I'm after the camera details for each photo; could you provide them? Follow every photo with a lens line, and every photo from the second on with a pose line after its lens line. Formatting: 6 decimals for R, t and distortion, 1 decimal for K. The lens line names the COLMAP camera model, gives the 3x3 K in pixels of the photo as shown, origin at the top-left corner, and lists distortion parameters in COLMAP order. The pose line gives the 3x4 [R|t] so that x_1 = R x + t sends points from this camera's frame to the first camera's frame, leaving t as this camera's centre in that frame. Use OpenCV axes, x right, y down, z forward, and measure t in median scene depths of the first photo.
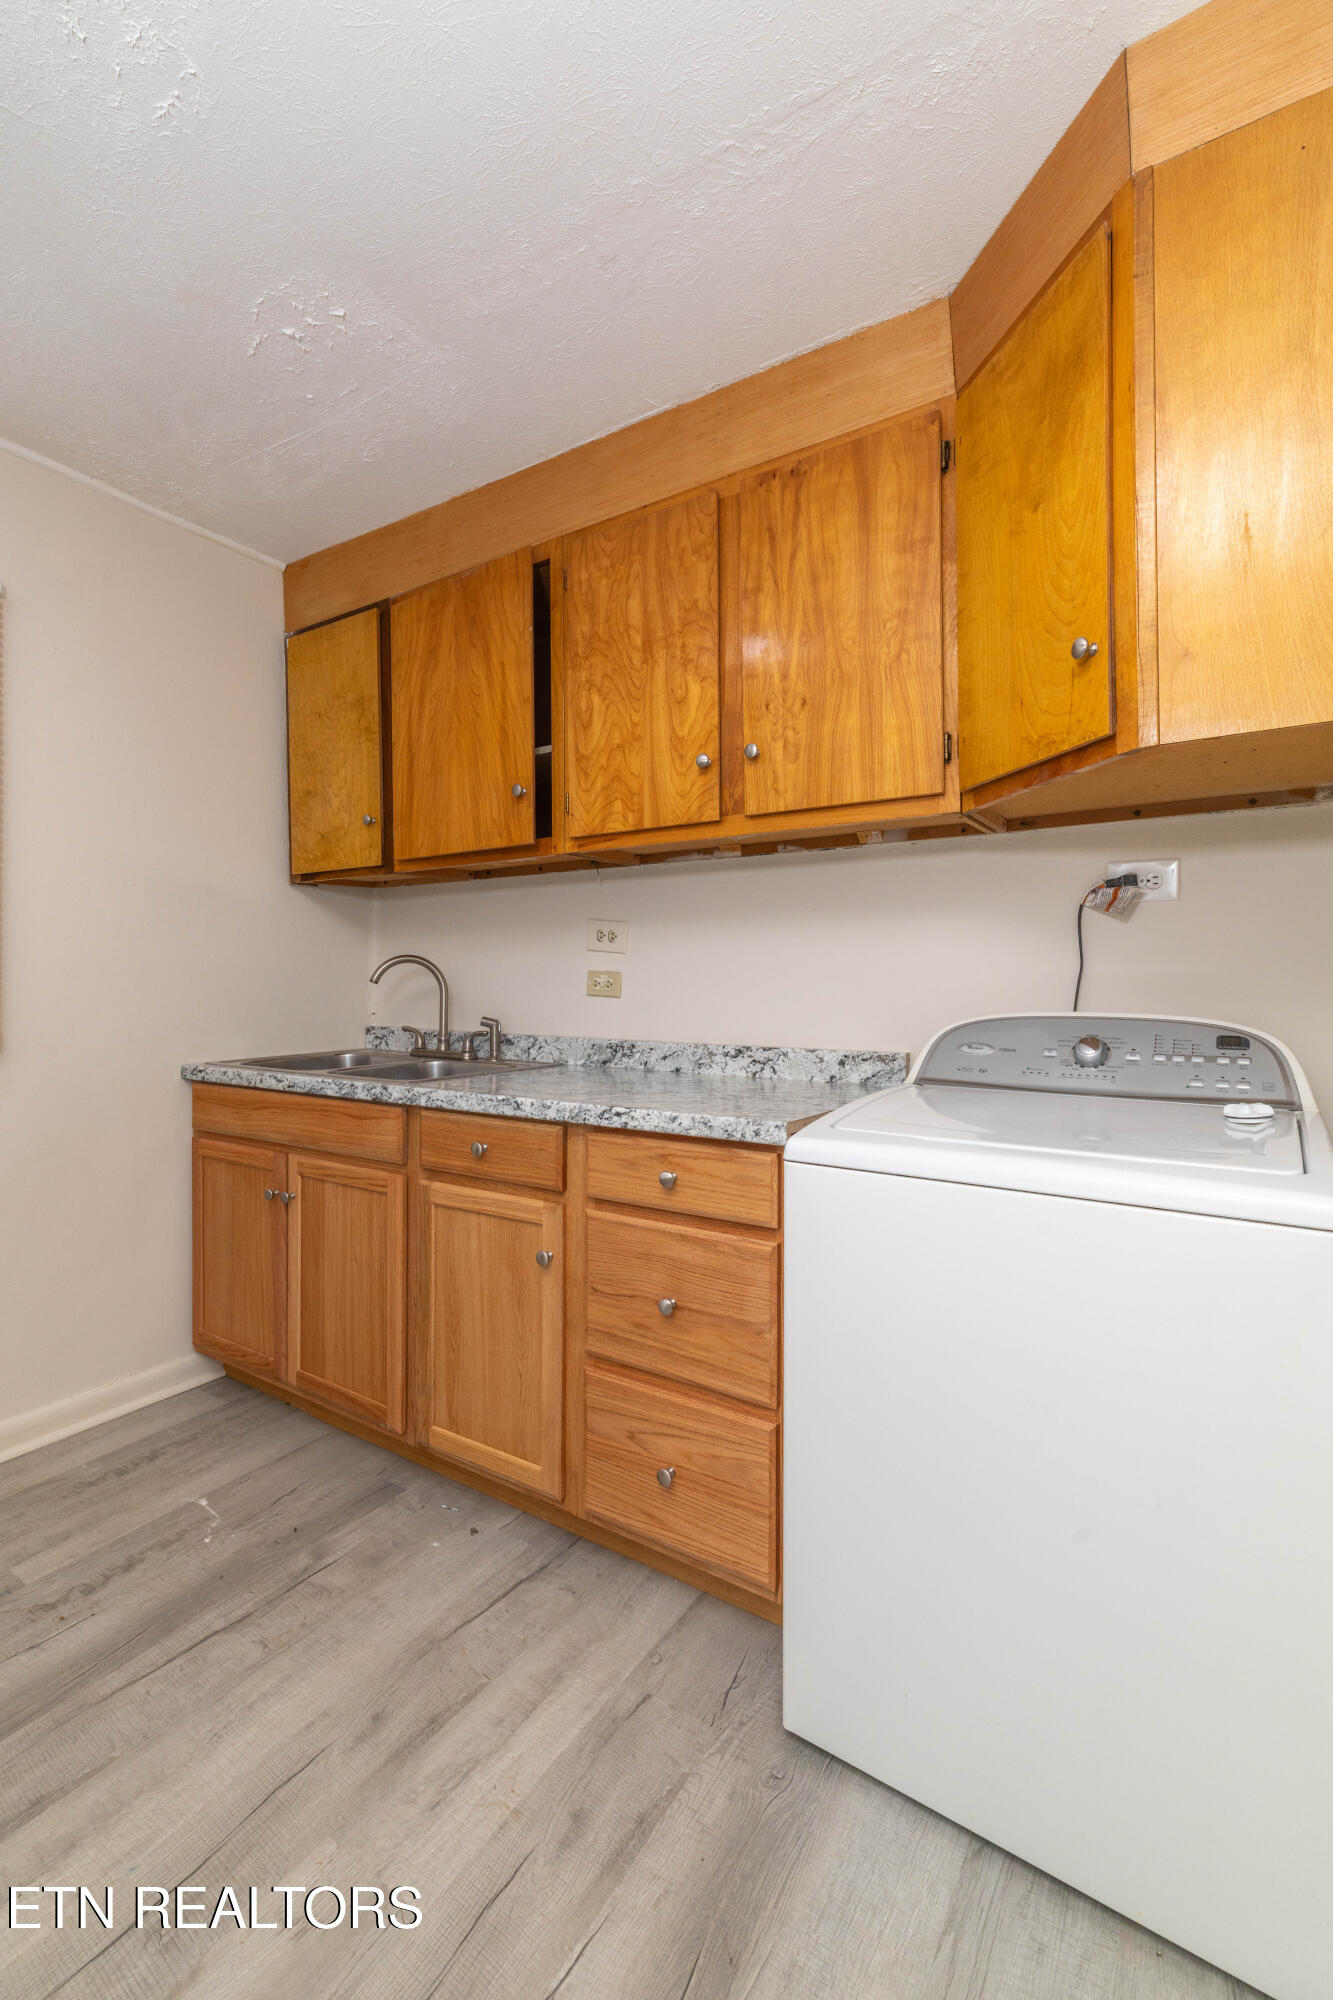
lens RADIAL K [[861.8, 0, 666.5], [0, 861.8, 1000.0], [0, 0, 1]] dist [-0.000339, 0.000222]
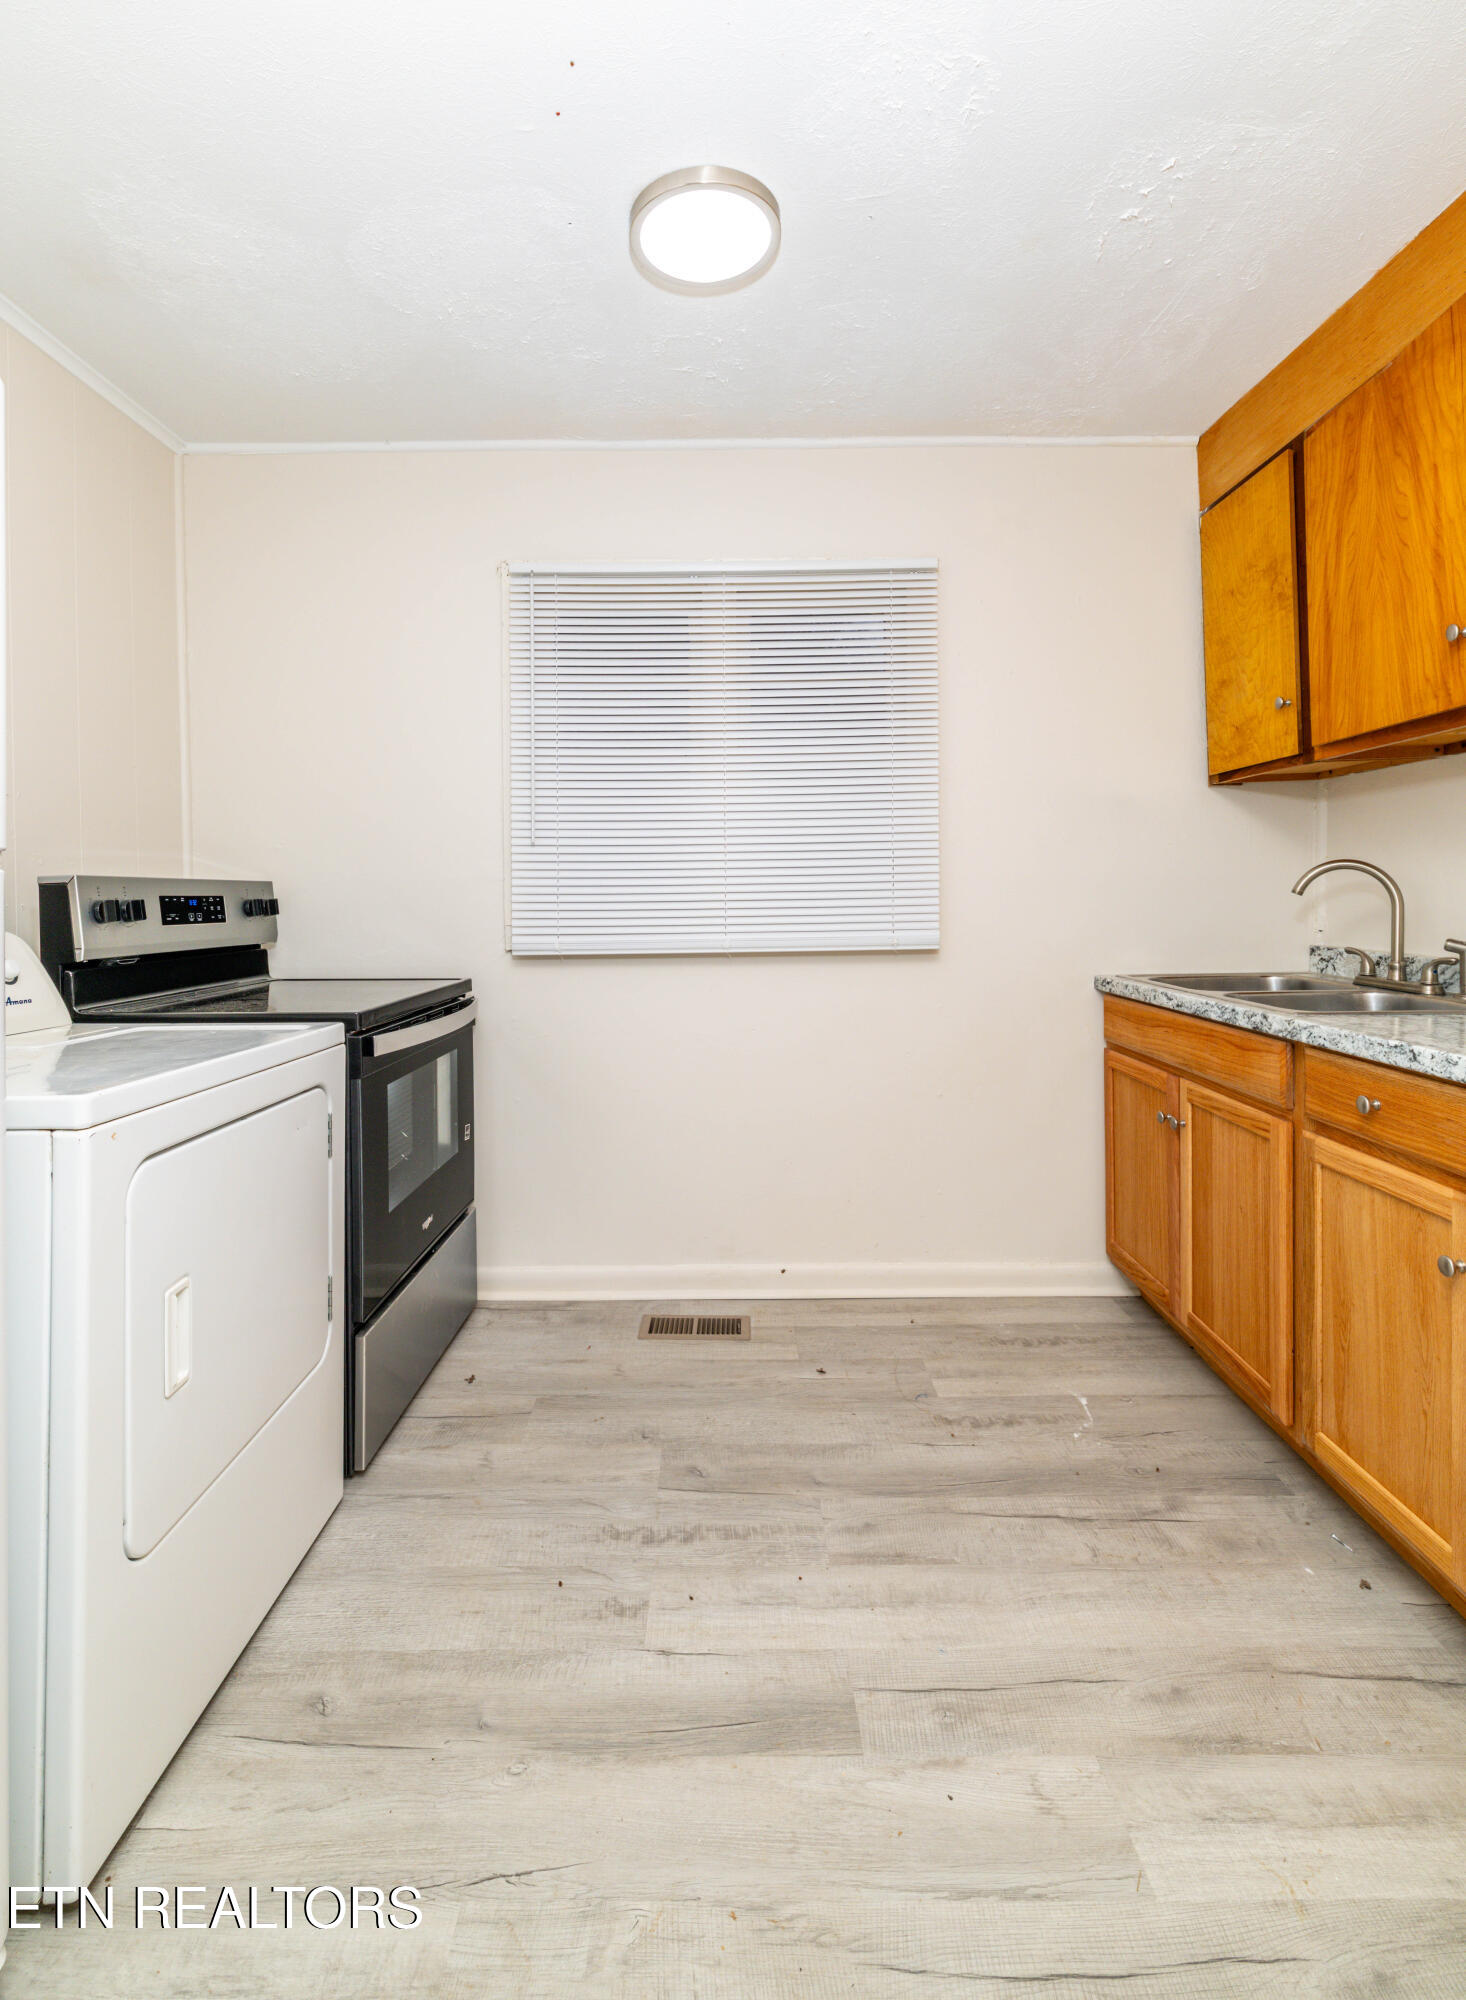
lens RADIAL K [[951.7, 0, 736.0], [0, 951.7, 934.1], [0, 0, 1]] dist [0.002003, 0.000745]
pose [[0.546136, 0.031681, -0.837098, 0.167594], [-0.012724, 0.999483, 0.029525, -0.001560], [0.837600, -0.005473, 0.546256, 0.035900]]
